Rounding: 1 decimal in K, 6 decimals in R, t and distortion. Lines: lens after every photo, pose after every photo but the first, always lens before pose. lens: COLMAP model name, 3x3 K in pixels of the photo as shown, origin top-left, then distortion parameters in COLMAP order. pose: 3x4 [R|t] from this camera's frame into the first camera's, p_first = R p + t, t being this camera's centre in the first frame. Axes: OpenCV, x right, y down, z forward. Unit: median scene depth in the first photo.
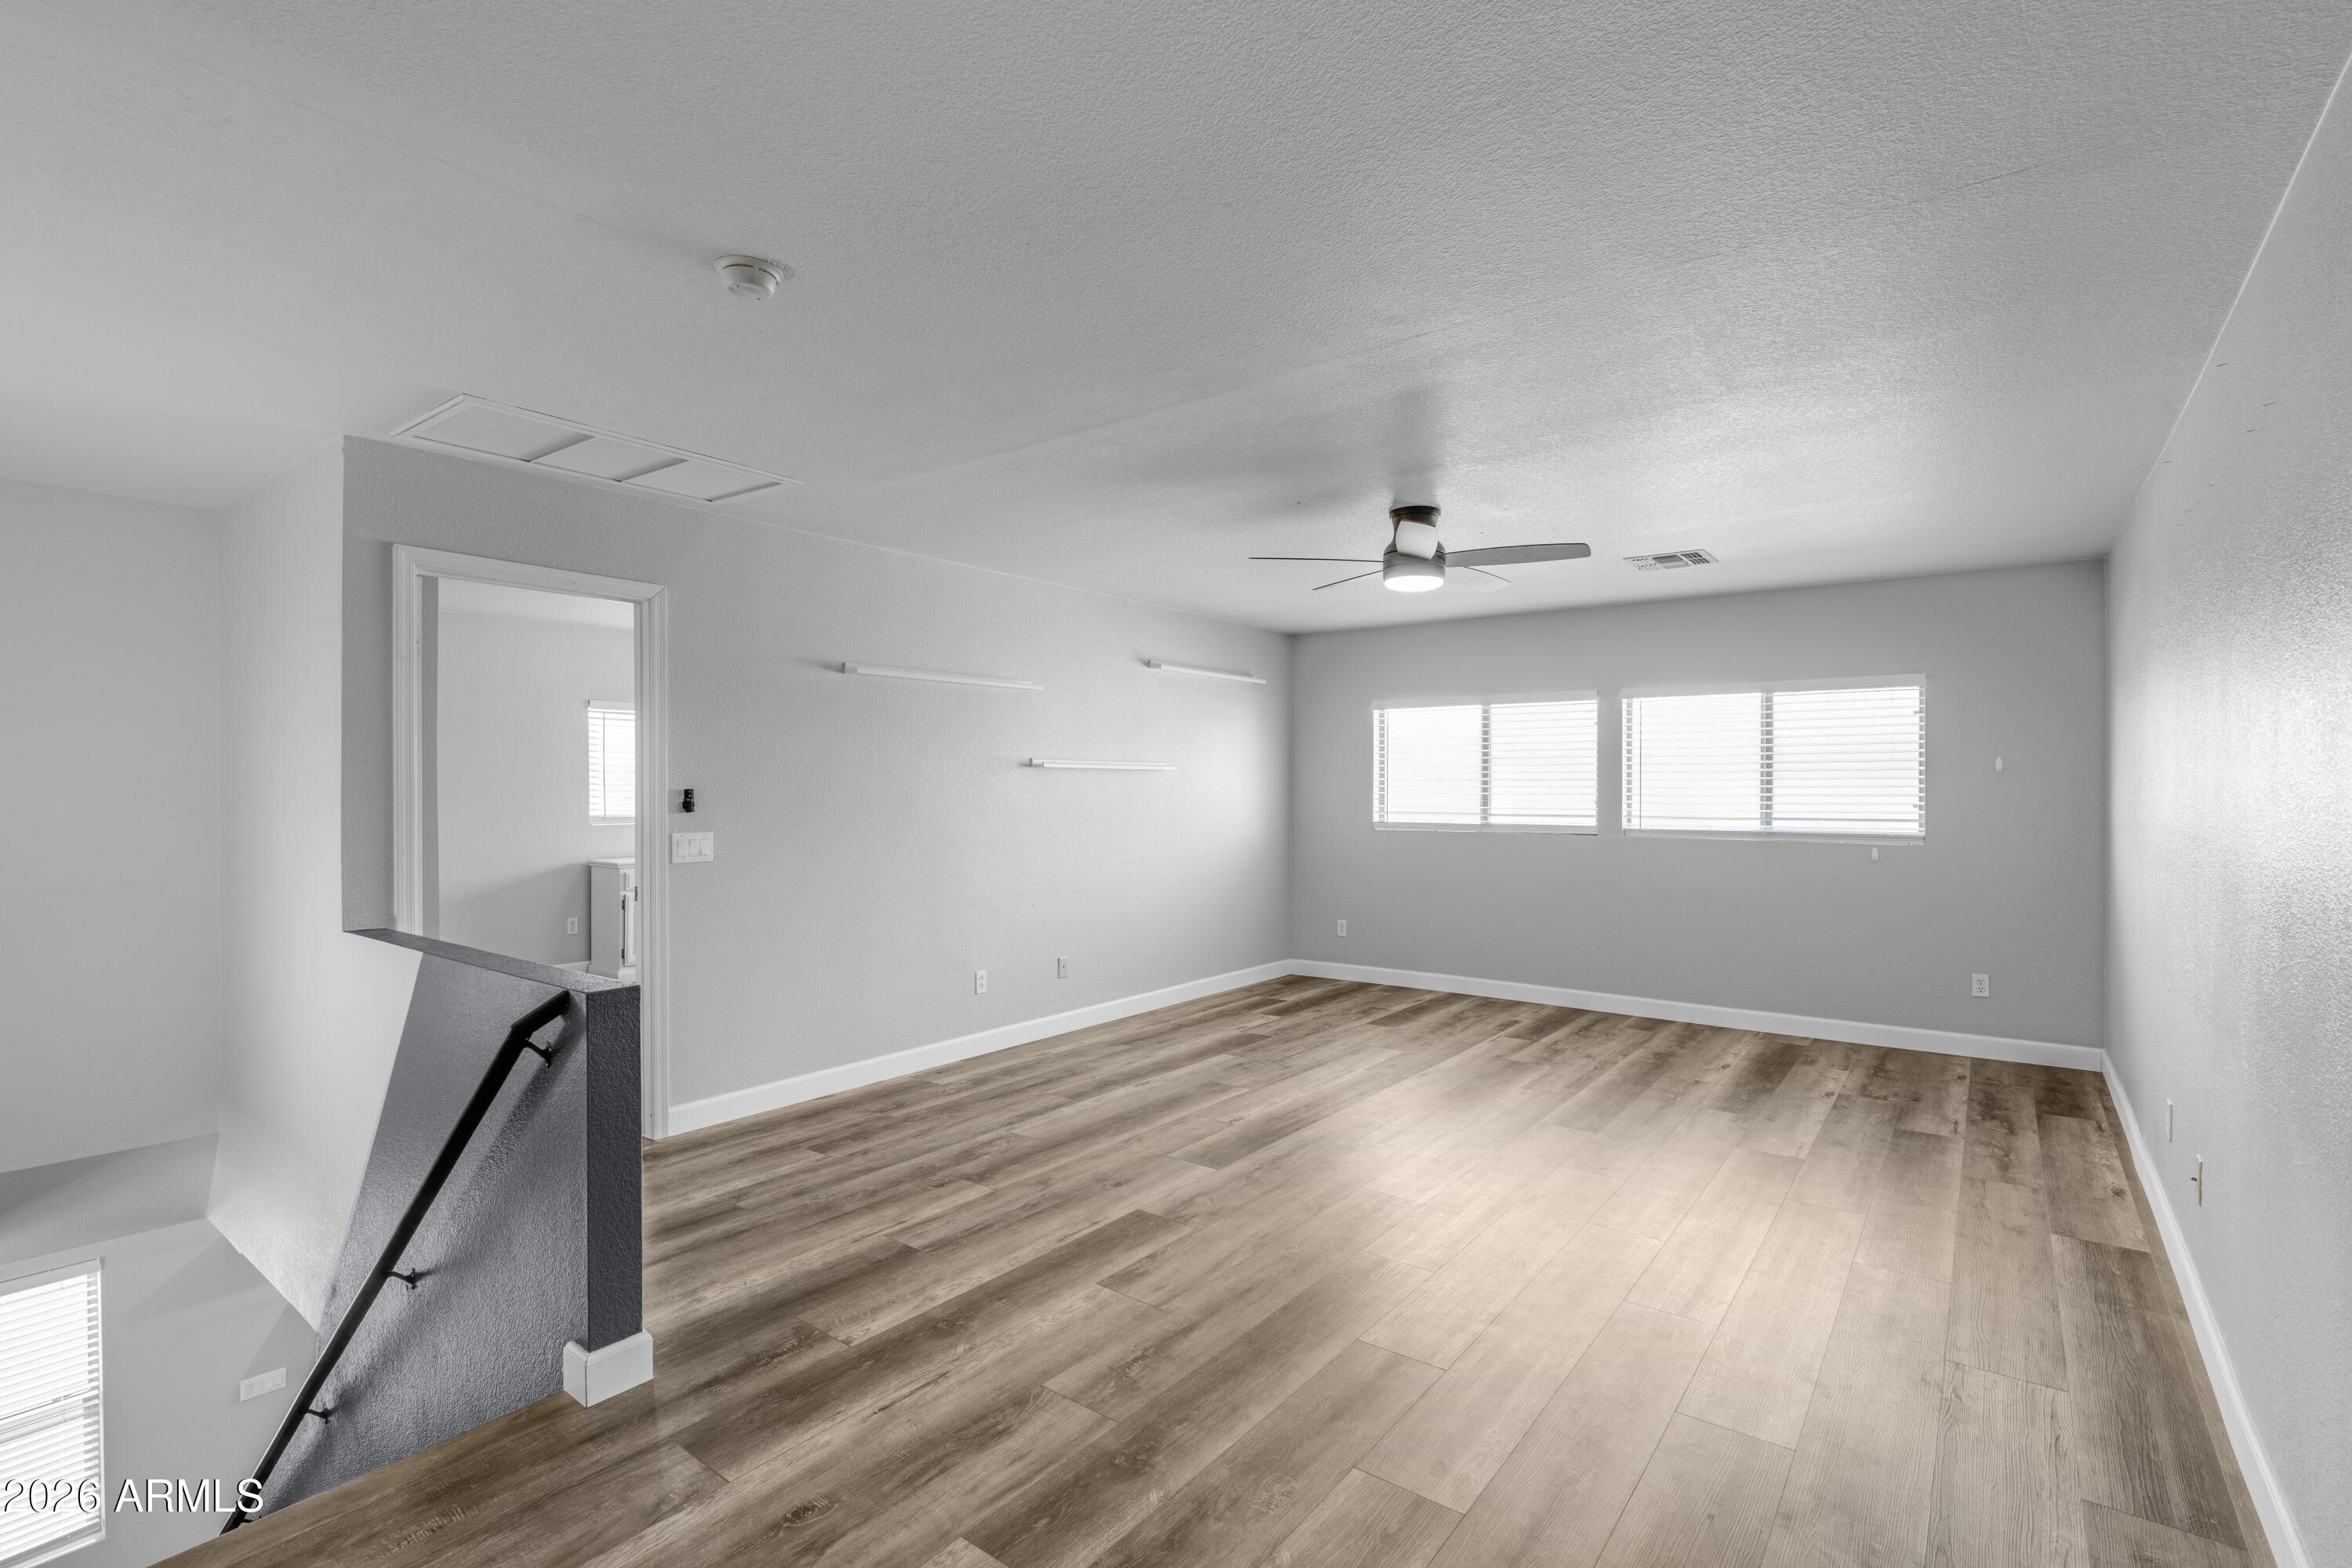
lens RADIAL K [[1058.7, 0, 1193.9], [0, 1058.7, 789.2], [0, 0, 1]] dist [-0.001693, -0.000303]
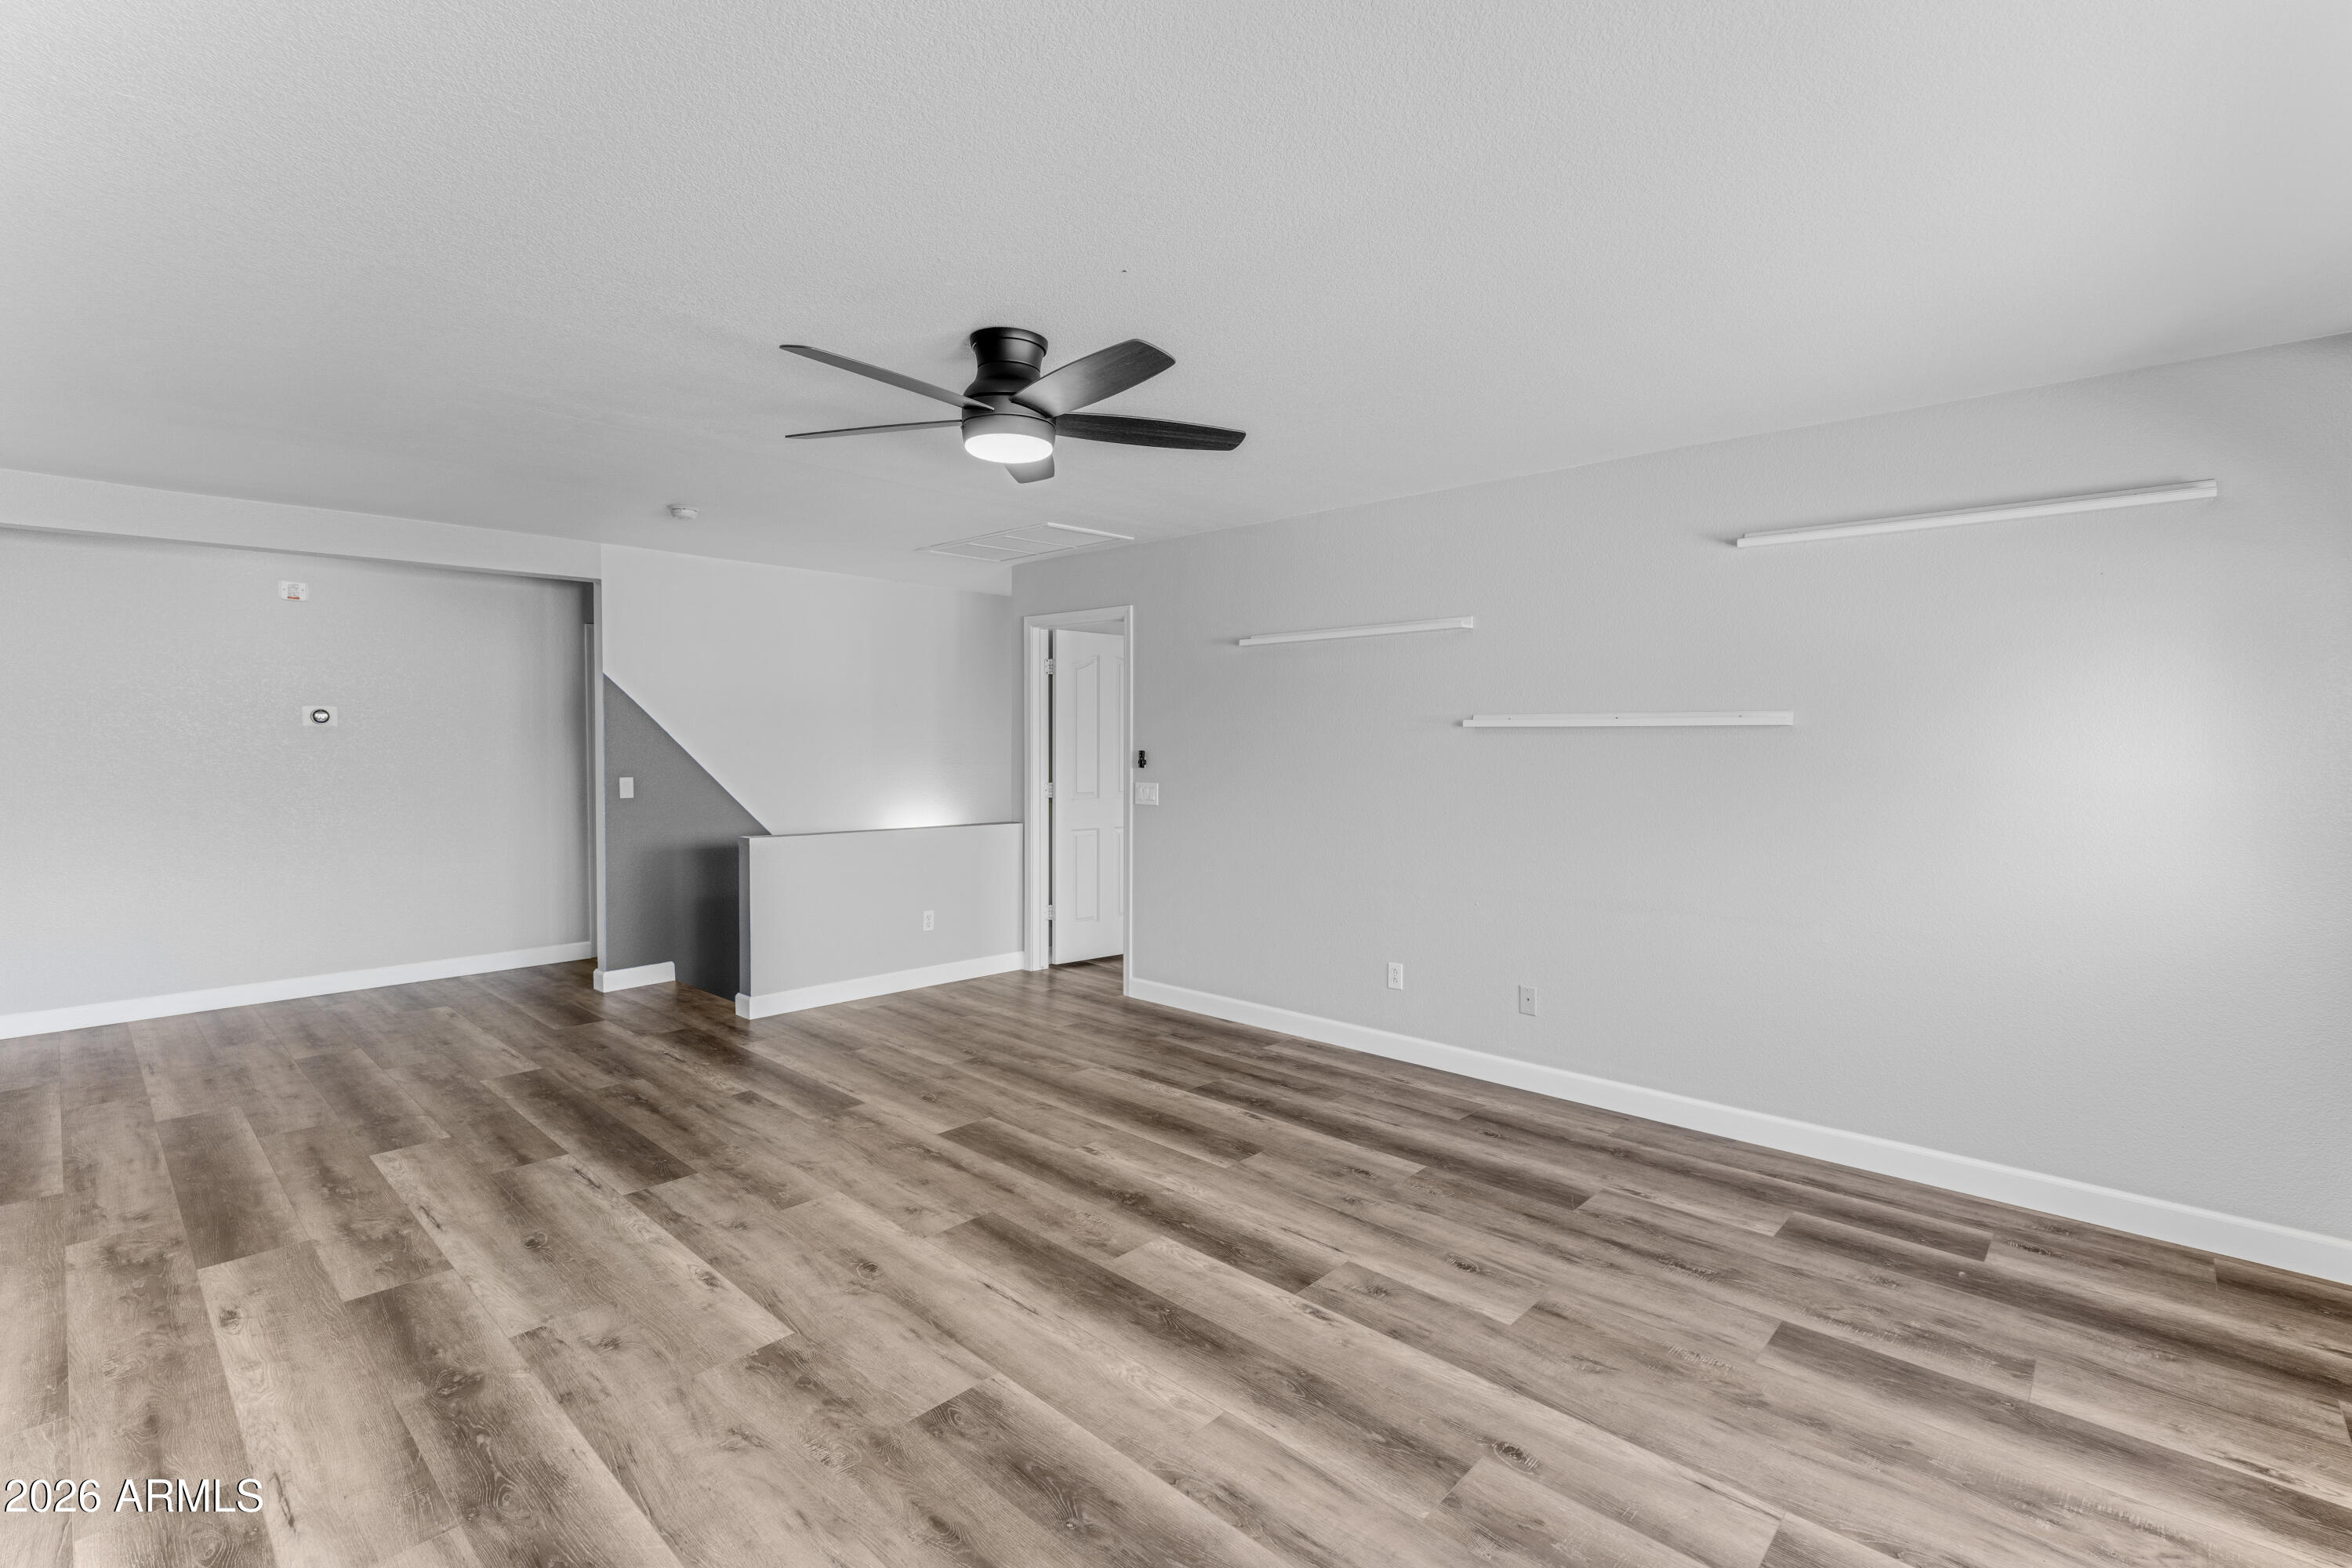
lens RADIAL K [[1058.7, 0, 1188.0], [0, 1058.7, 778.3], [0, 0, 1]] dist [-0.001693, -0.000303]
pose [[-0.099343, 0.026819, -0.994692, 0.907252], [-0.006643, 0.999597, 0.027615, -0.002625], [0.995031, 0.009351, -0.099125, 1.233756]]
